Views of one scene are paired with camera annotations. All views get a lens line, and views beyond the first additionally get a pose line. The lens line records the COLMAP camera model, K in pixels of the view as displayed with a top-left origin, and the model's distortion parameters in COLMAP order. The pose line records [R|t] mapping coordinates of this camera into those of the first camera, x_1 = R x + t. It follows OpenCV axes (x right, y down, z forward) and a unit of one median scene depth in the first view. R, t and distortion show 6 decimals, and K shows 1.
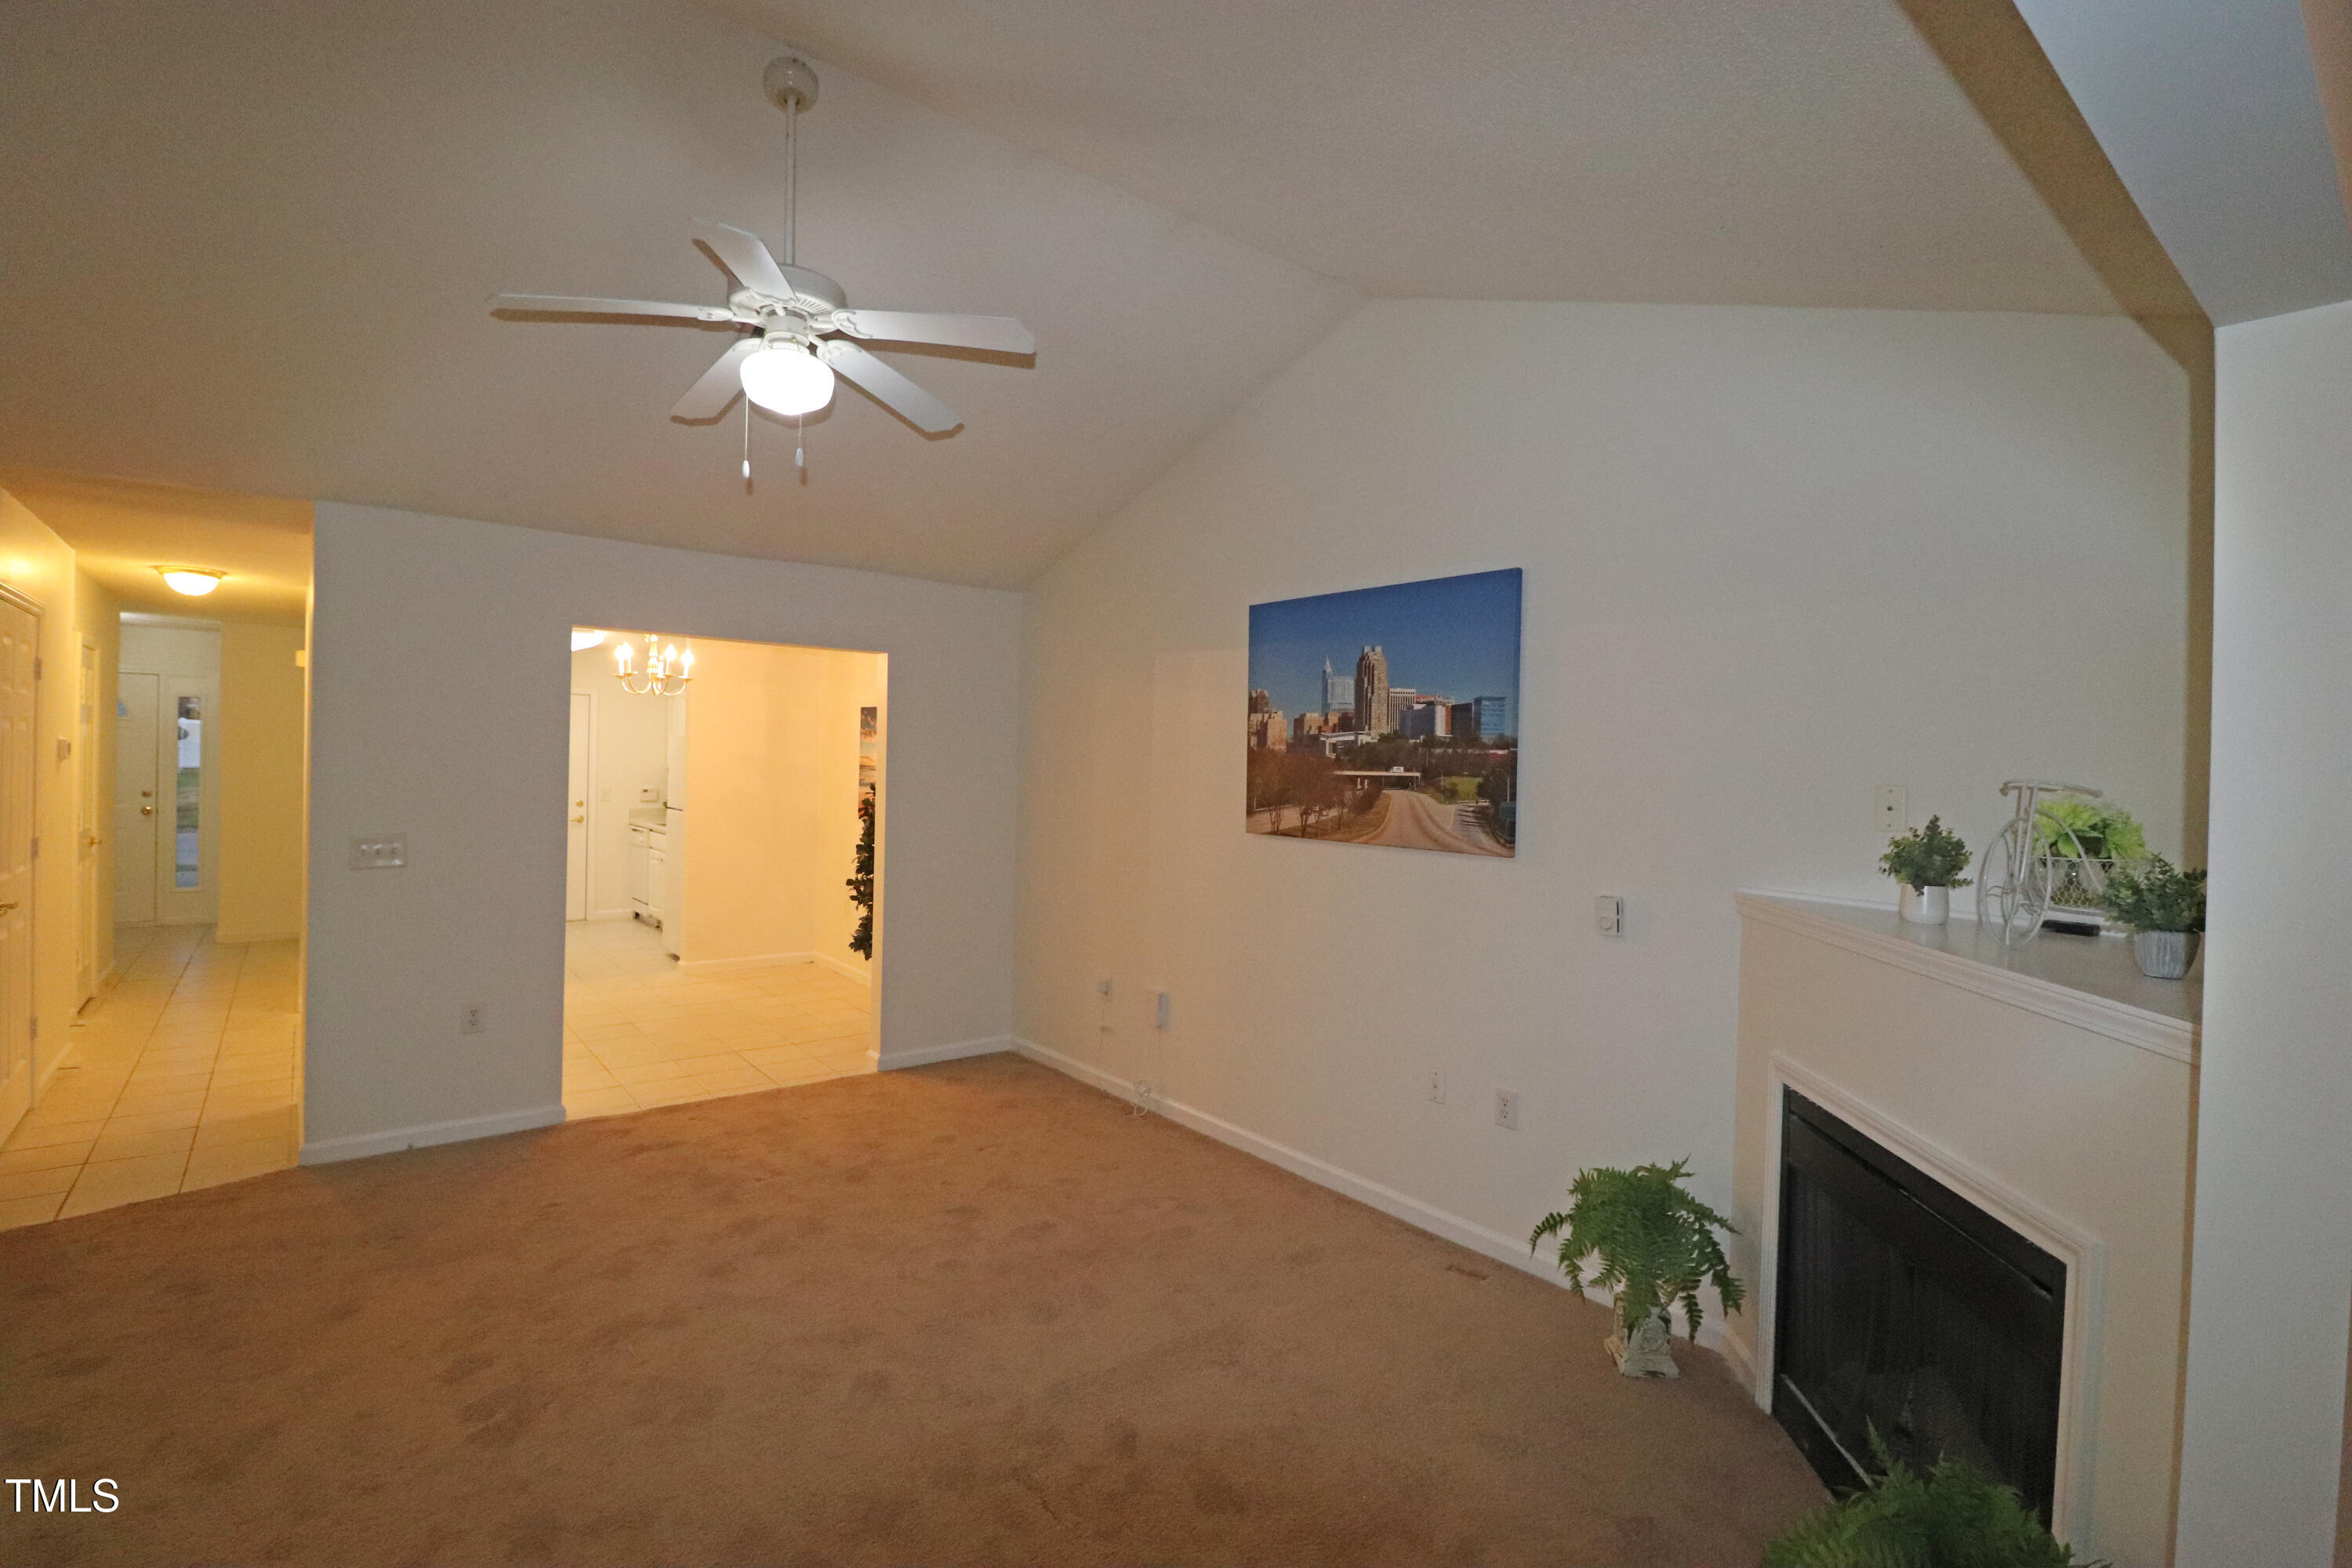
lens RADIAL K [[1087.3, 0, 1176.0], [0, 1087.3, 784.0], [0, 0, 1]] dist [0.000917, 0.000002]
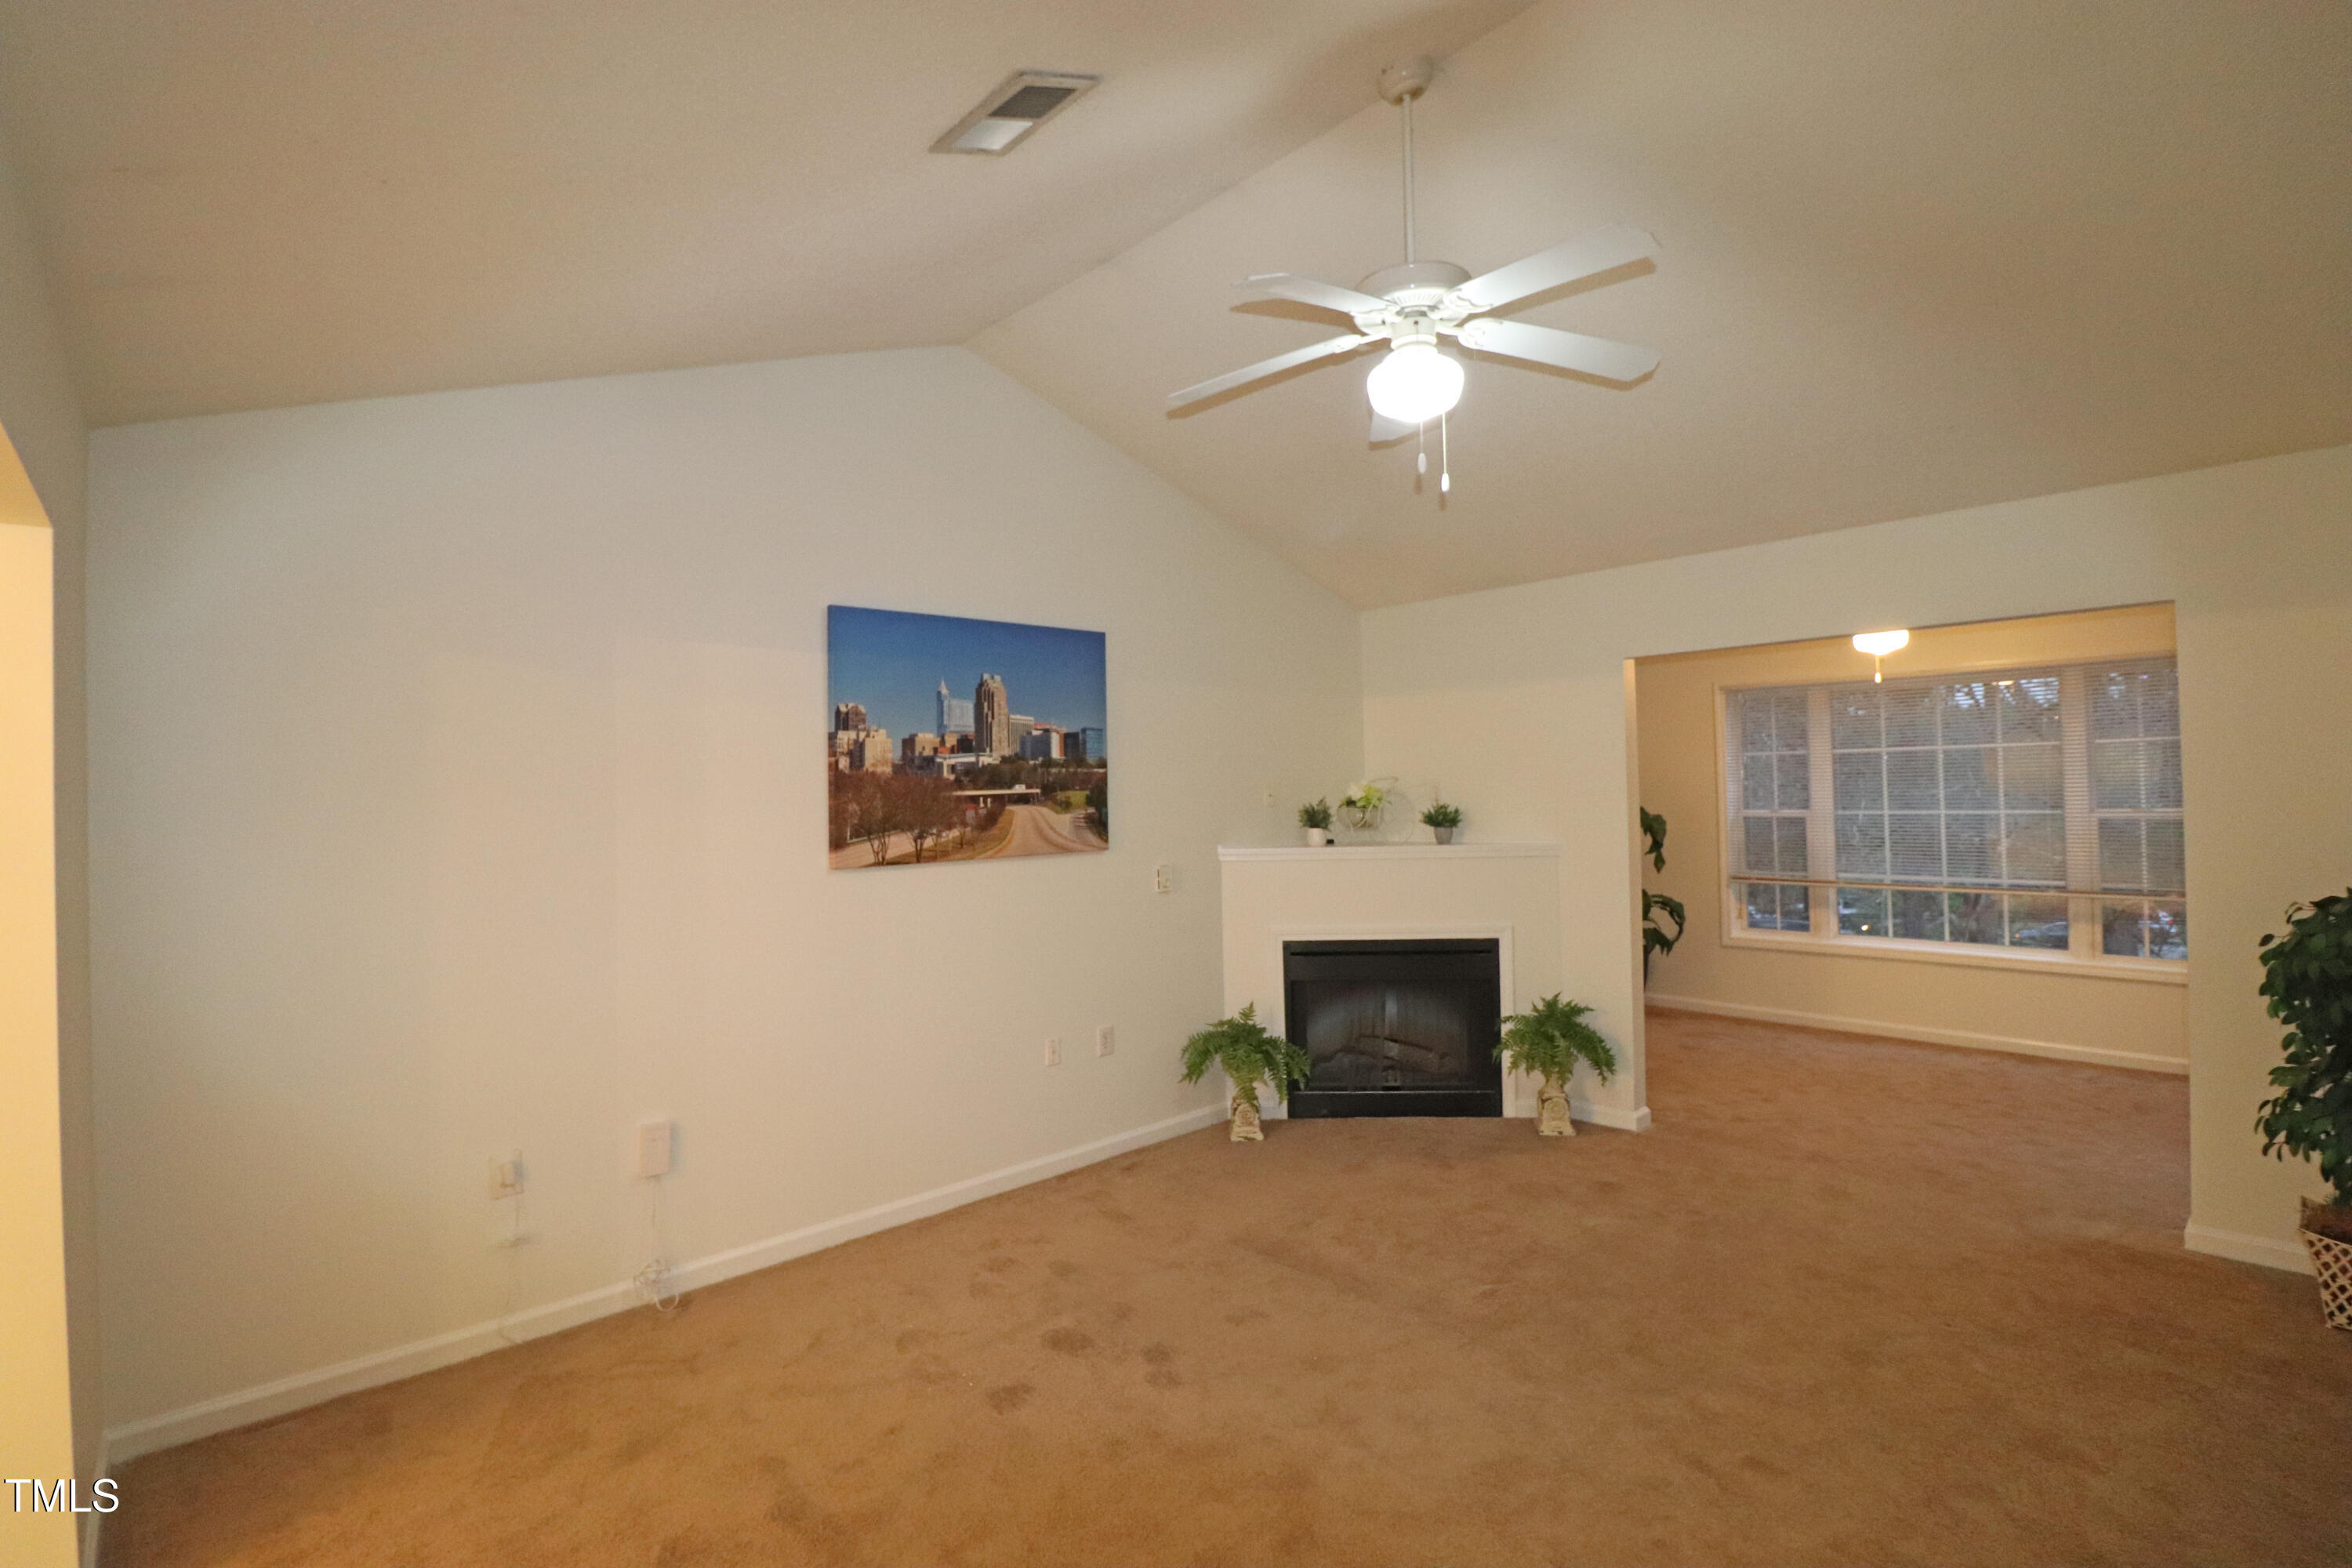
lens RADIAL K [[1087.3, 0, 1176.0], [0, 1087.3, 784.0], [0, 0, 1]] dist [0.000917, 0.000002]
pose [[-0.059389, -0.019568, 0.998043, -0.905903], [0.041474, 0.998896, 0.022052, -0.034127], [-0.997373, 0.042702, -0.058511, 0.880384]]
